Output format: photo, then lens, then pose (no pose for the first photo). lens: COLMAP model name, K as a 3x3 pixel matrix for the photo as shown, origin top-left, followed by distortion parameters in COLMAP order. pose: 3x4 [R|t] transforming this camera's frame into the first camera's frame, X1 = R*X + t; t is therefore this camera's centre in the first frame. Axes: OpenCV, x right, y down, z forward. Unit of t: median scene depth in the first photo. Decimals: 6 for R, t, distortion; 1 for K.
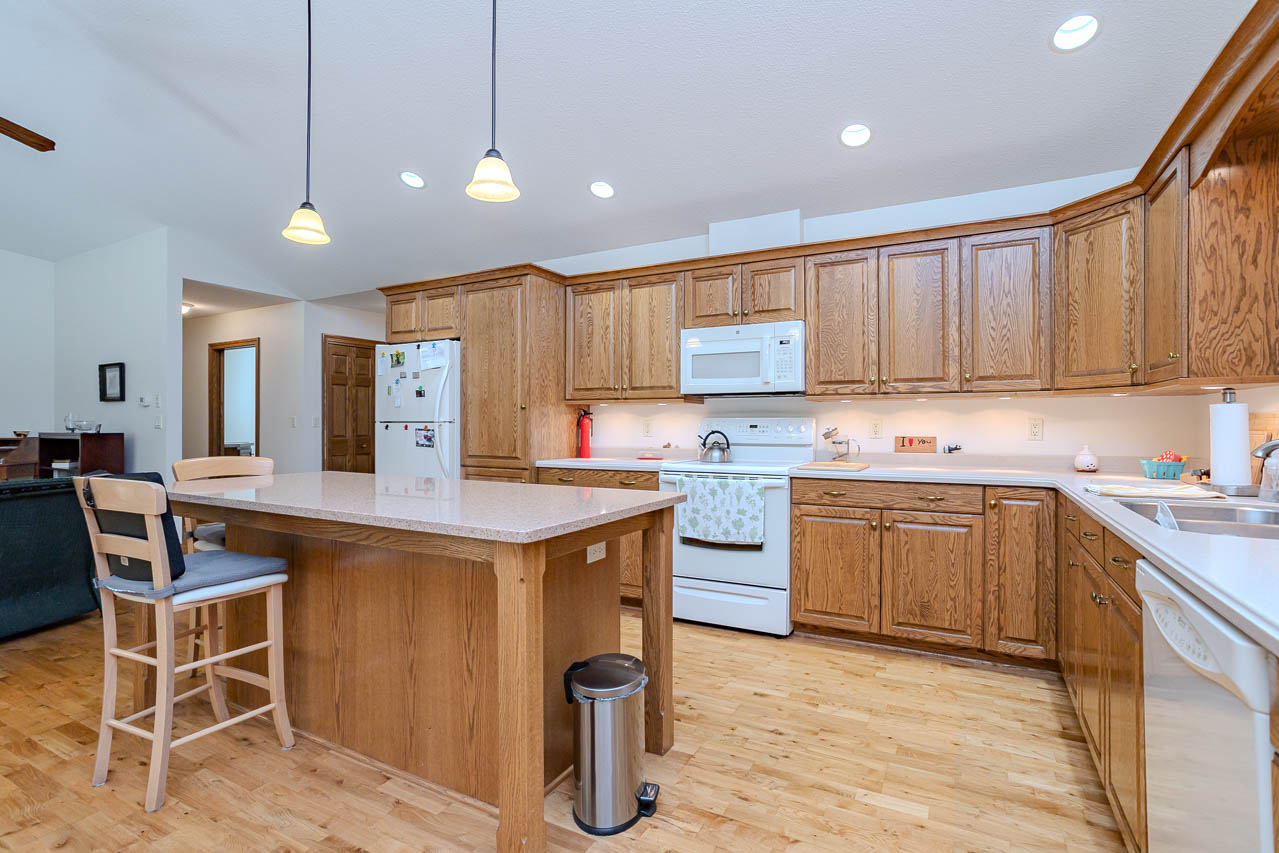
lens RADIAL K [[613.9, 0, 645.0], [0, 613.9, 425.9], [0, 0, 1]] dist [-0.049753, 0.033775]
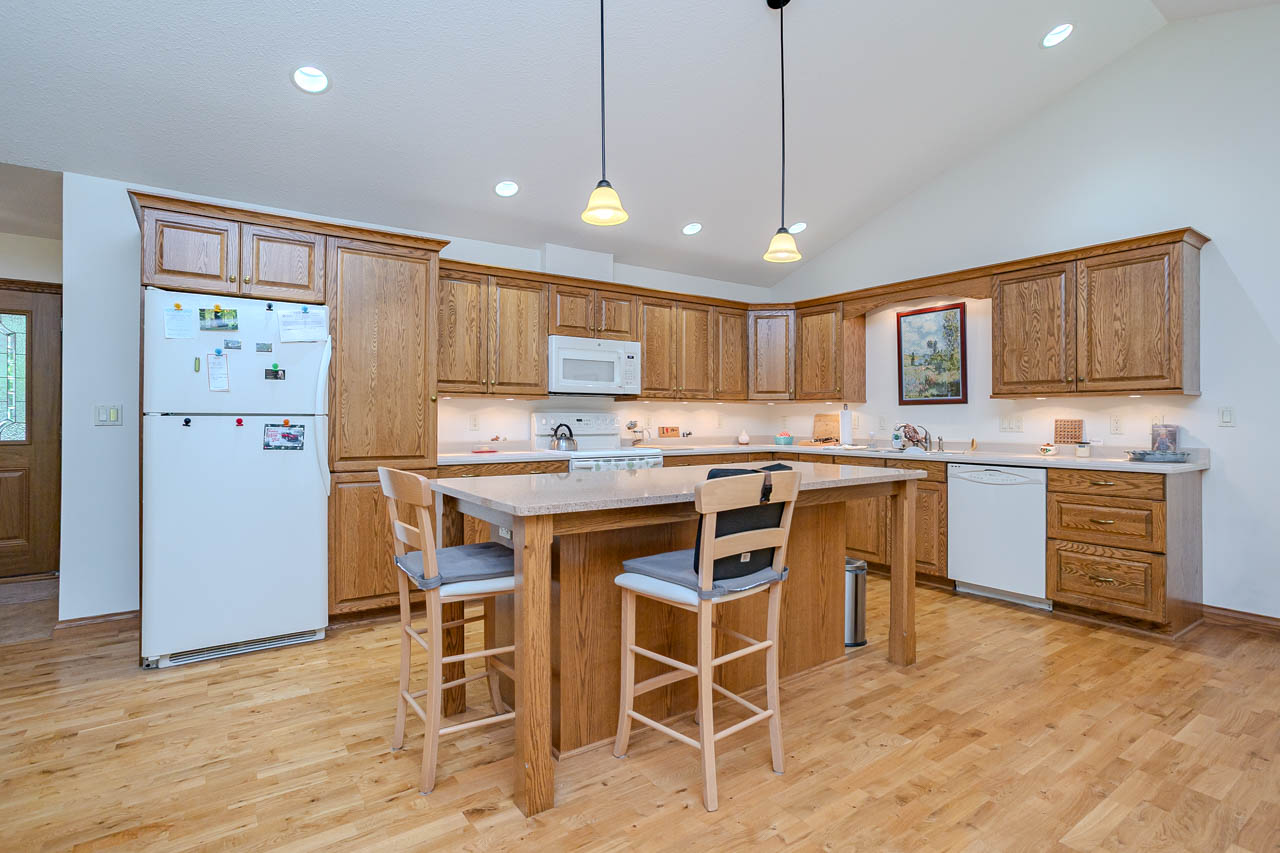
lens RADIAL K [[616.8, 0, 634.0], [0, 616.8, 426.0], [0, 0, 1]] dist [-0.061474, 0.034611]
pose [[0.459400, -0.009495, 0.888179, -0.898278], [0.001401, 0.999949, 0.009965, 0.000424], [-0.888229, -0.003334, 0.459390, 0.346476]]
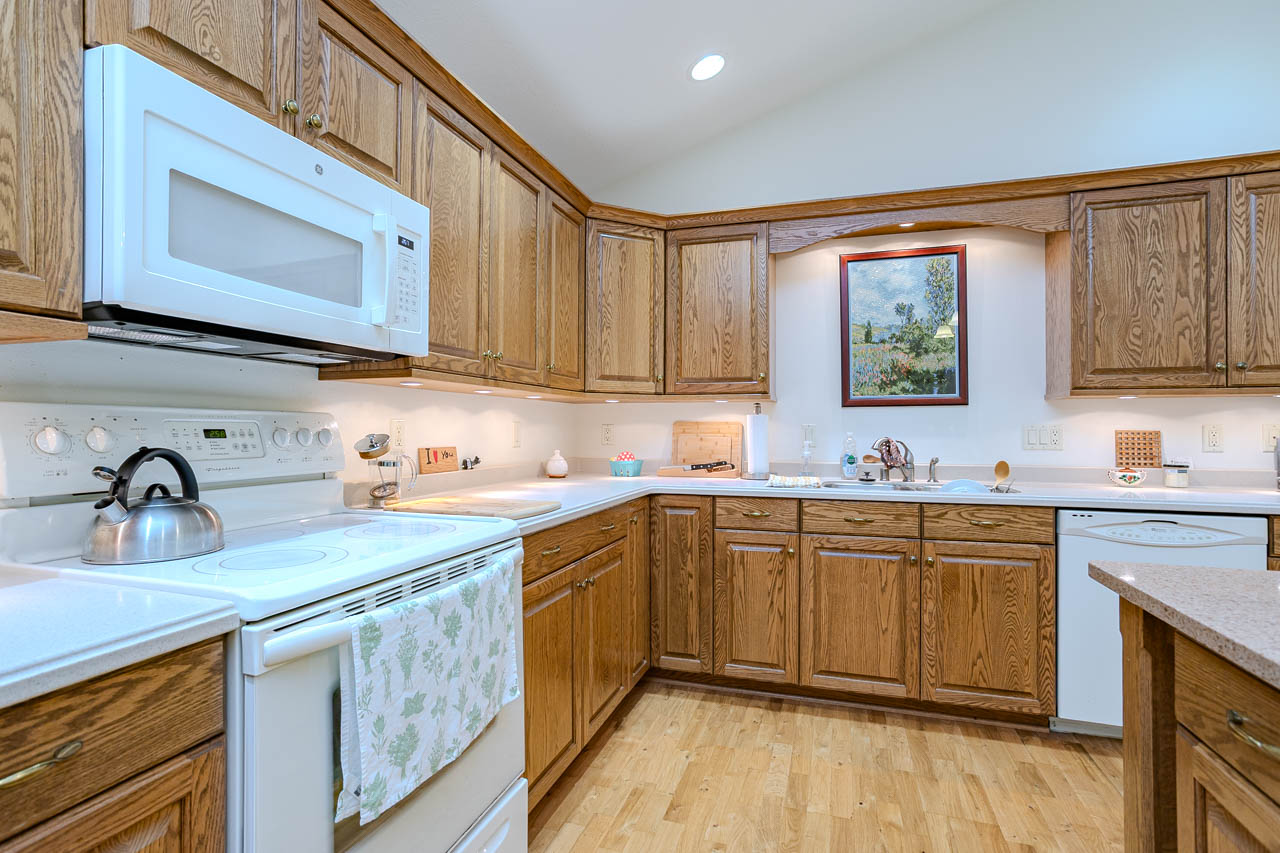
lens RADIAL K [[616.8, 0, 634.0], [0, 616.8, 426.0], [0, 0, 1]] dist [-0.061474, 0.034611]
pose [[-0.164750, 0.005221, 0.986322, -0.216383], [0.000786, 0.999986, -0.005162, -0.001375], [-0.986335, -0.000075, -0.164752, 0.844242]]
